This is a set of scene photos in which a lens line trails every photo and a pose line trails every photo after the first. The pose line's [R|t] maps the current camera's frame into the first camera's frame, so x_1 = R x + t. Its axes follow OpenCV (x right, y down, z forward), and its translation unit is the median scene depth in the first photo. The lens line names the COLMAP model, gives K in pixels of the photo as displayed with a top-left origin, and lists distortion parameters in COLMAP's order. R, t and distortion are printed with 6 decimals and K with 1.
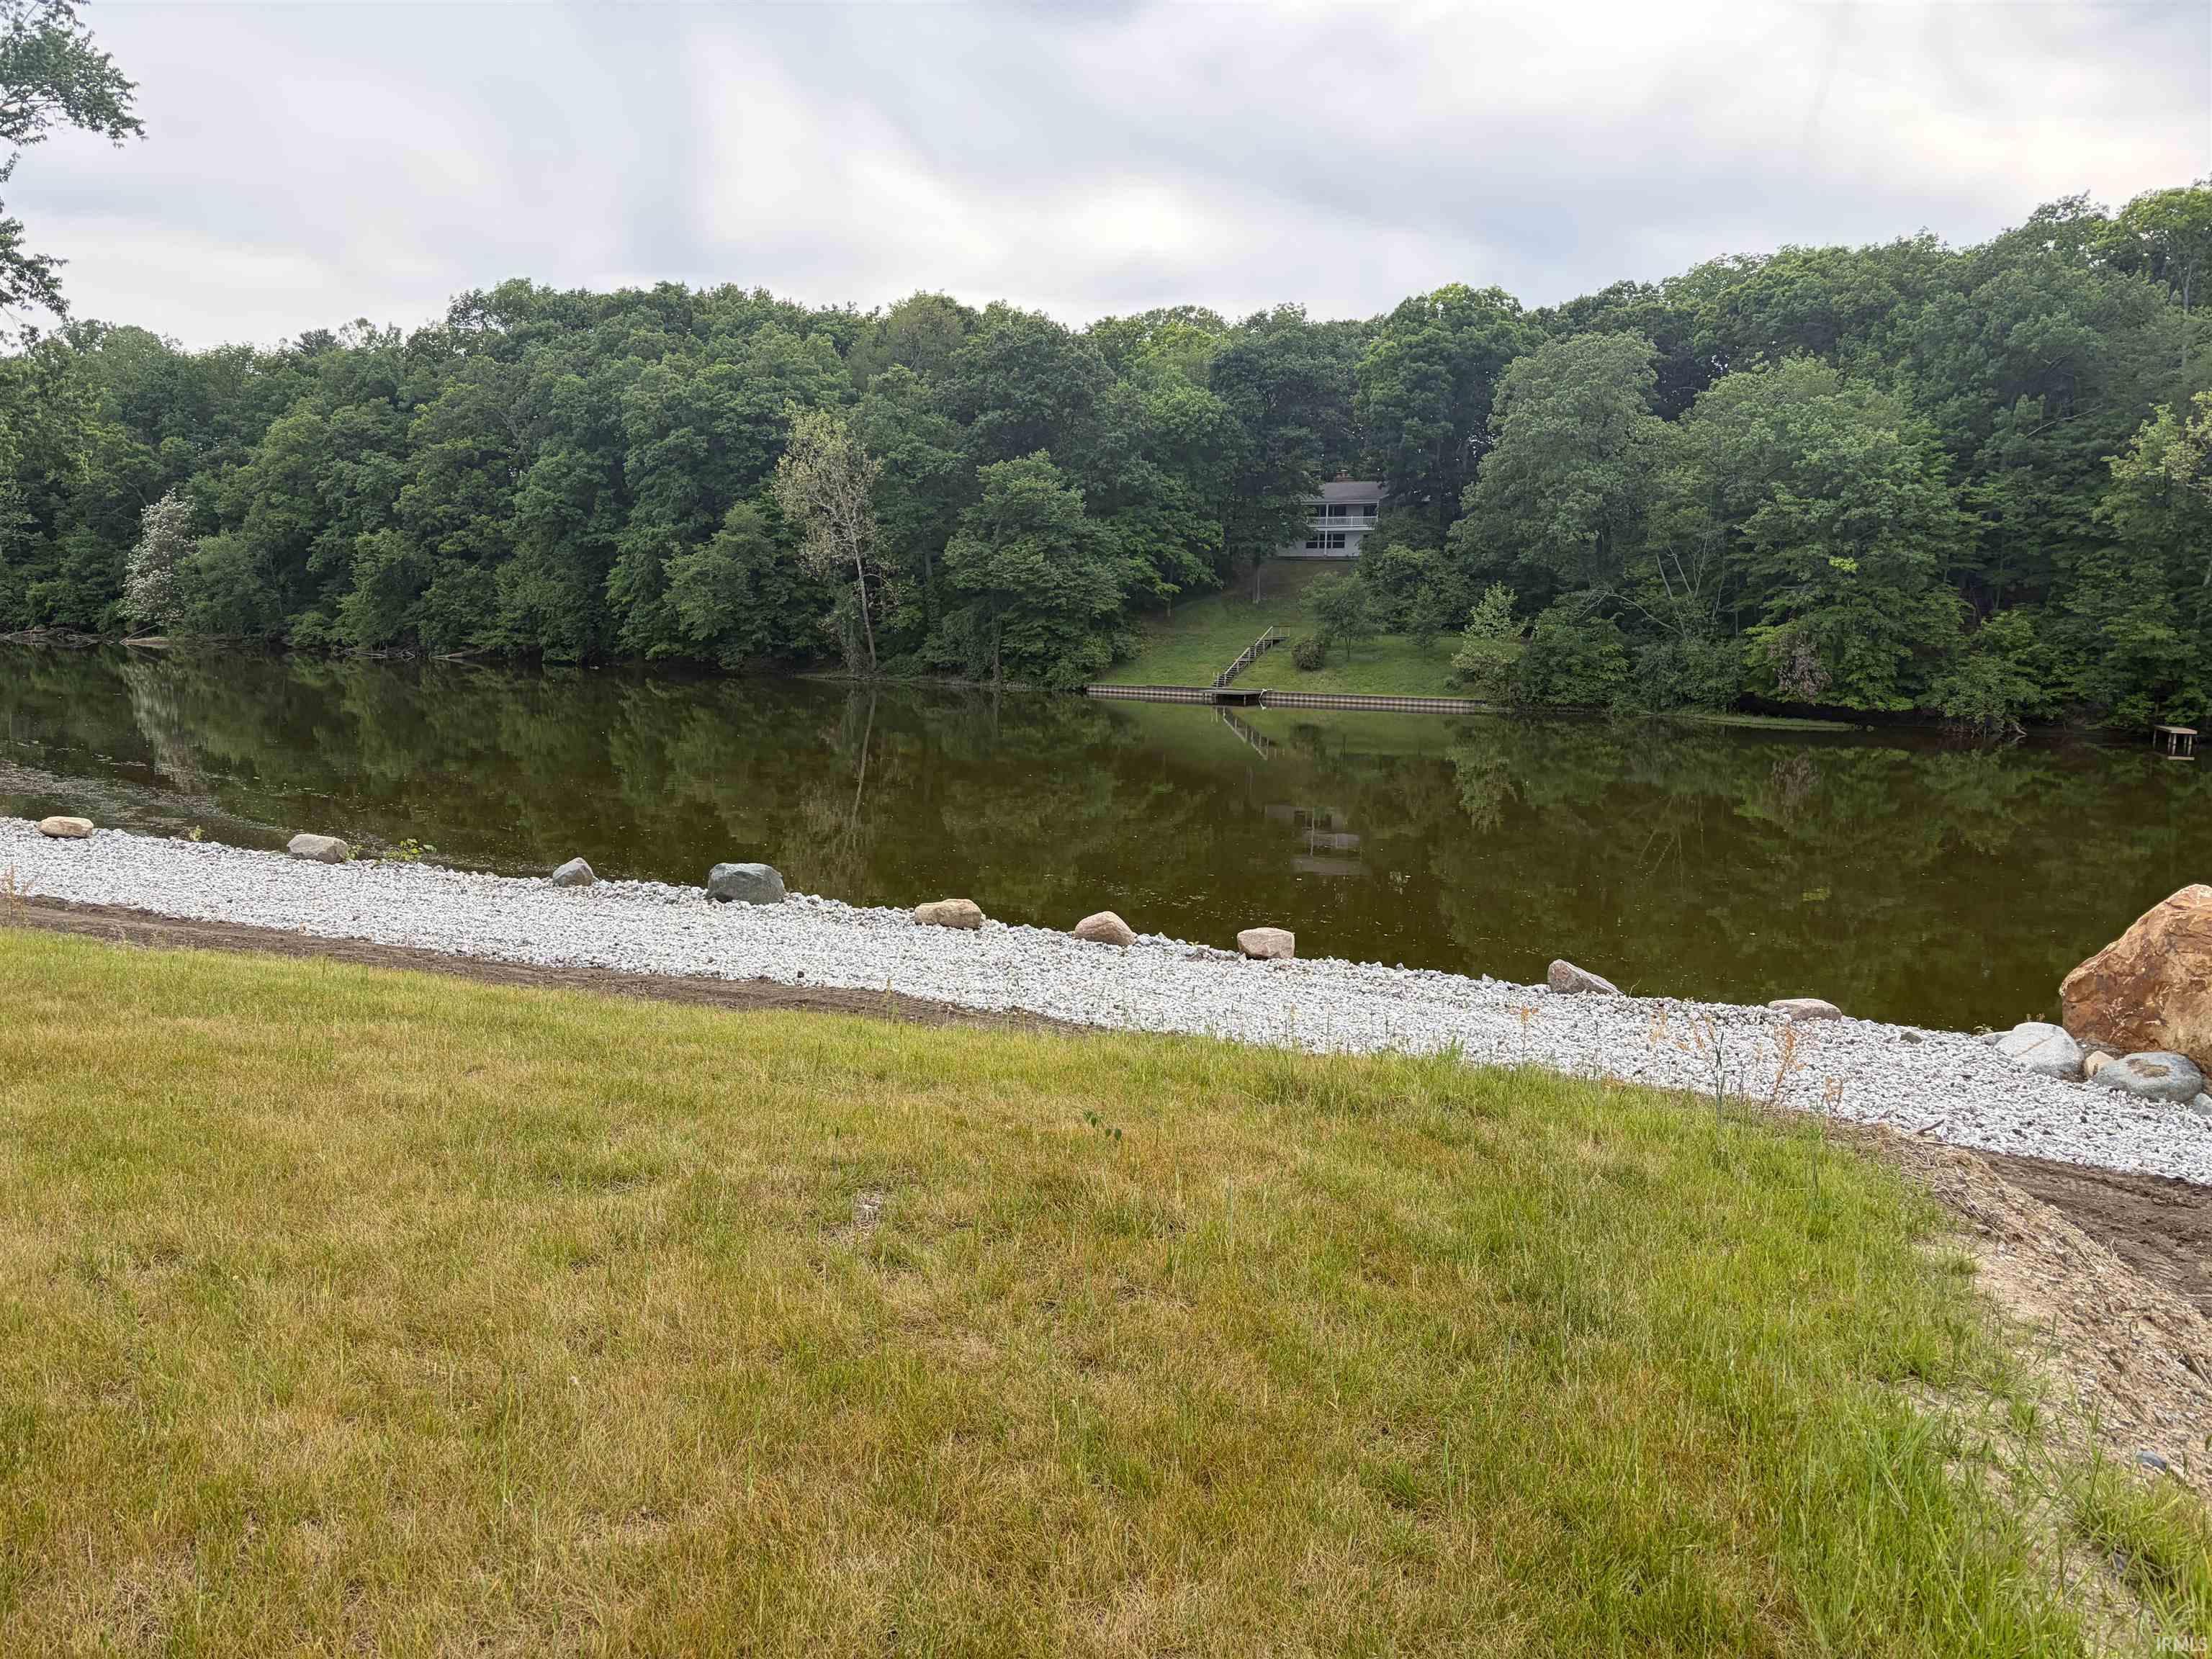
lens RADIAL K [[1669.8, 0, 1117.1], [0, 1669.8, 854.0], [0, 0, 1]] dist [0.057799, -0.069164]
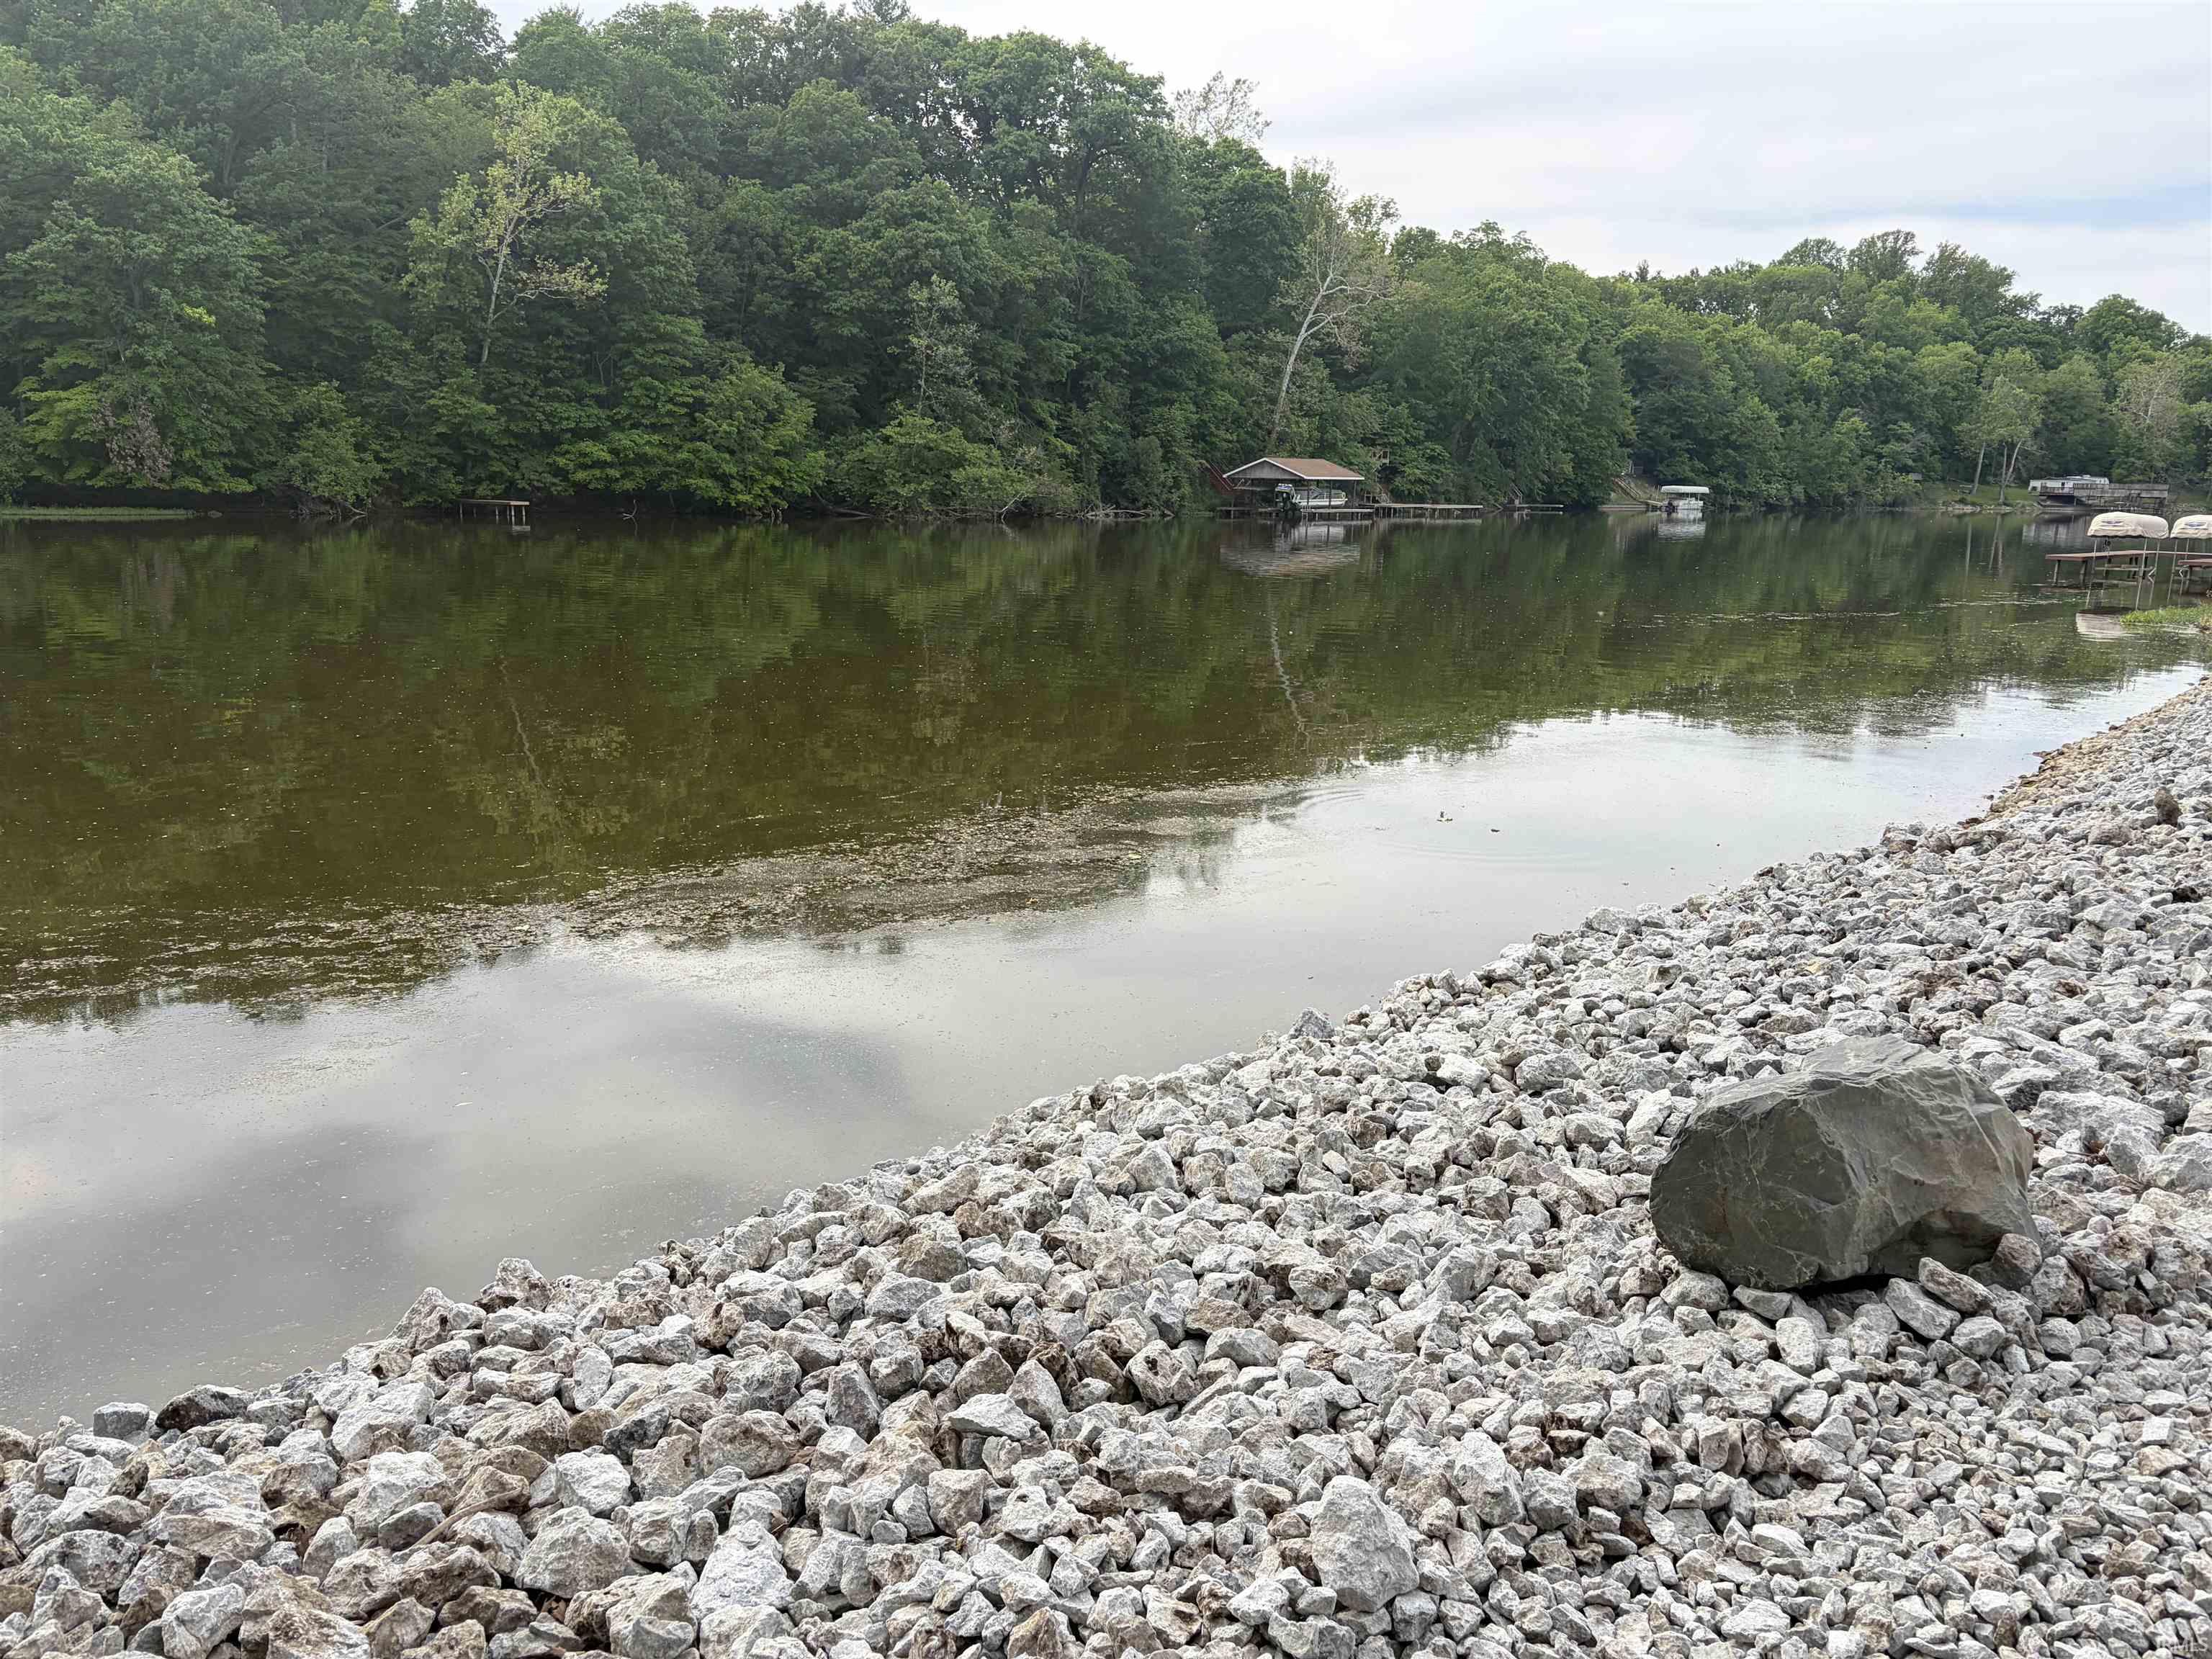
lens RADIAL K [[1669.8, 0, 1117.1], [0, 1669.8, 854.0], [0, 0, 1]] dist [0.057799, -0.069164]
pose [[0.268425, -0.232436, 0.934838, -0.218555], [0.122848, 0.970789, 0.206100, -0.021050], [-0.955435, 0.059521, 0.289138, 0.246618]]
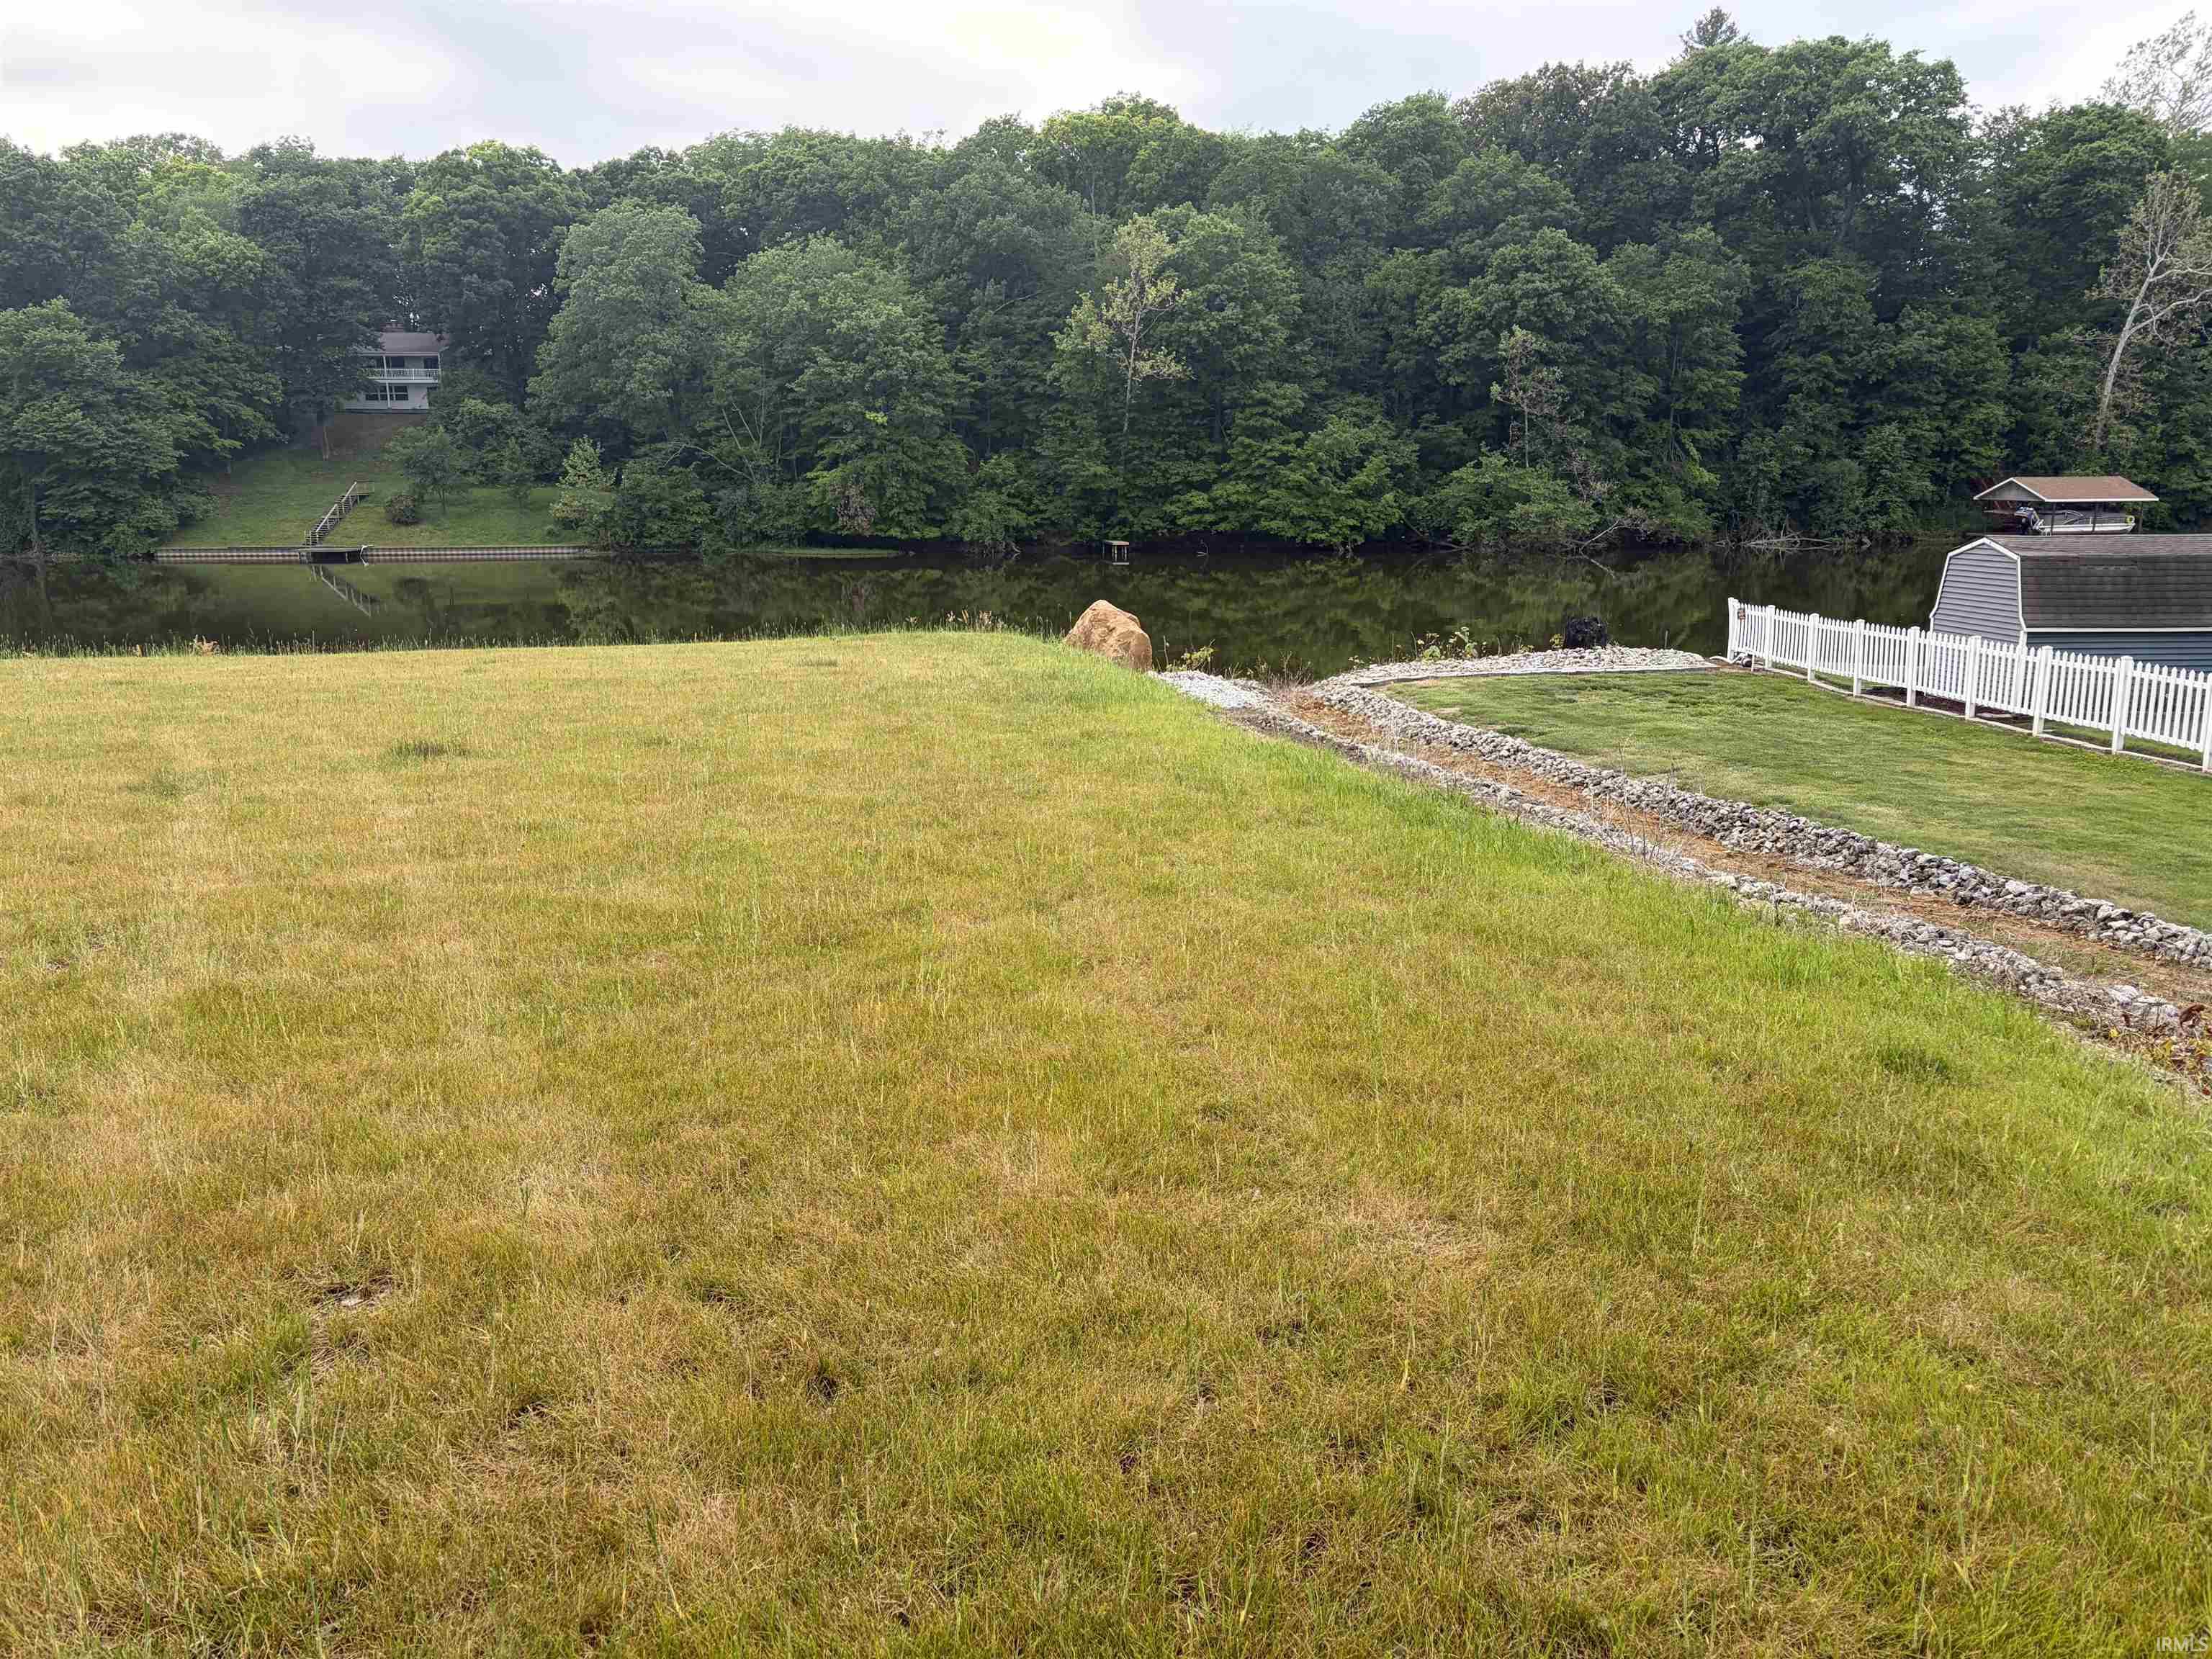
lens RADIAL K [[1695.2, 0, 1108.6], [0, 1695.2, 838.6], [0, 0, 1]] dist [0.062466, -0.059789]
pose [[0.855774, -0.139447, 0.498201, -0.062428], [0.100720, 0.989470, 0.103945, 0.013881], [-0.507450, -0.038774, 0.860808, -0.121596]]
